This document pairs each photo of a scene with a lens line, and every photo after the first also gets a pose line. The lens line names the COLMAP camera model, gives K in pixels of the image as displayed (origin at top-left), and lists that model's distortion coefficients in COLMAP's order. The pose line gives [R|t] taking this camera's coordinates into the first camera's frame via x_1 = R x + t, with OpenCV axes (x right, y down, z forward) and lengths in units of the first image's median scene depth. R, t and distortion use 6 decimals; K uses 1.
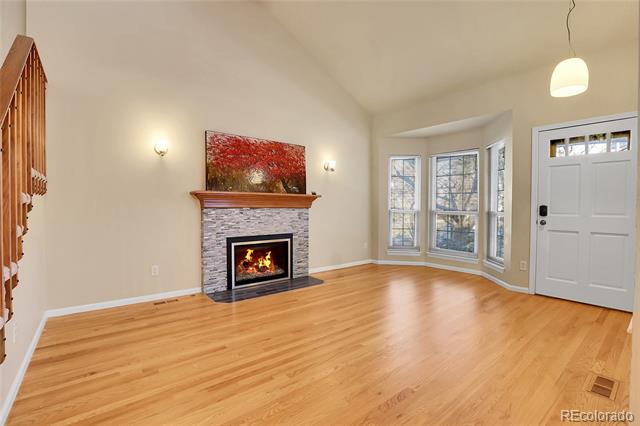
lens RADIAL K [[293.7, 0, 320.0], [0, 293.7, 213.0], [0, 0, 1]] dist [-0.059806, 0.024664]
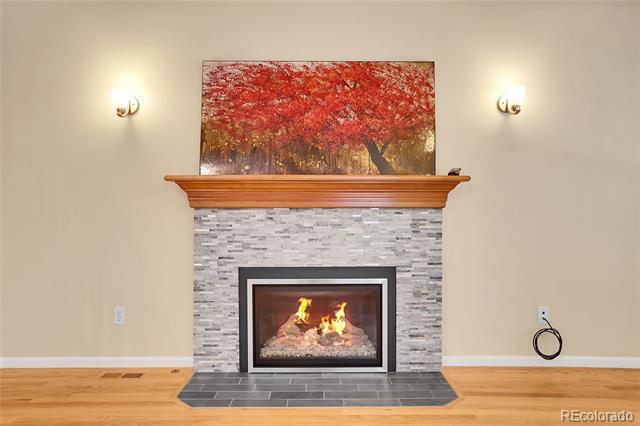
lens RADIAL K [[450.0, 0, 320.0], [0, 450.0, 213.0], [0, 0, 1]] dist [-0.002066, 0.002669]
pose [[0.779612, 0.003454, -0.626253, 0.247754], [-0.009707, 0.999931, -0.006569, -0.004775], [0.626187, 0.011201, 0.779592, 0.436922]]
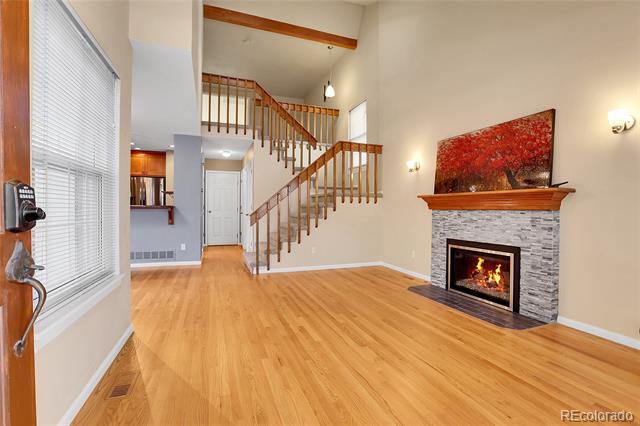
lens RADIAL K [[293.7, 0, 320.0], [0, 293.7, 213.0], [0, 0, 1]] dist [-0.059806, 0.024664]
pose [[-0.313933, 0.005951, -0.949427, 0.725305], [-0.027862, 0.999492, 0.015477, -0.008336], [0.949036, 0.031312, -0.313608, 0.808386]]
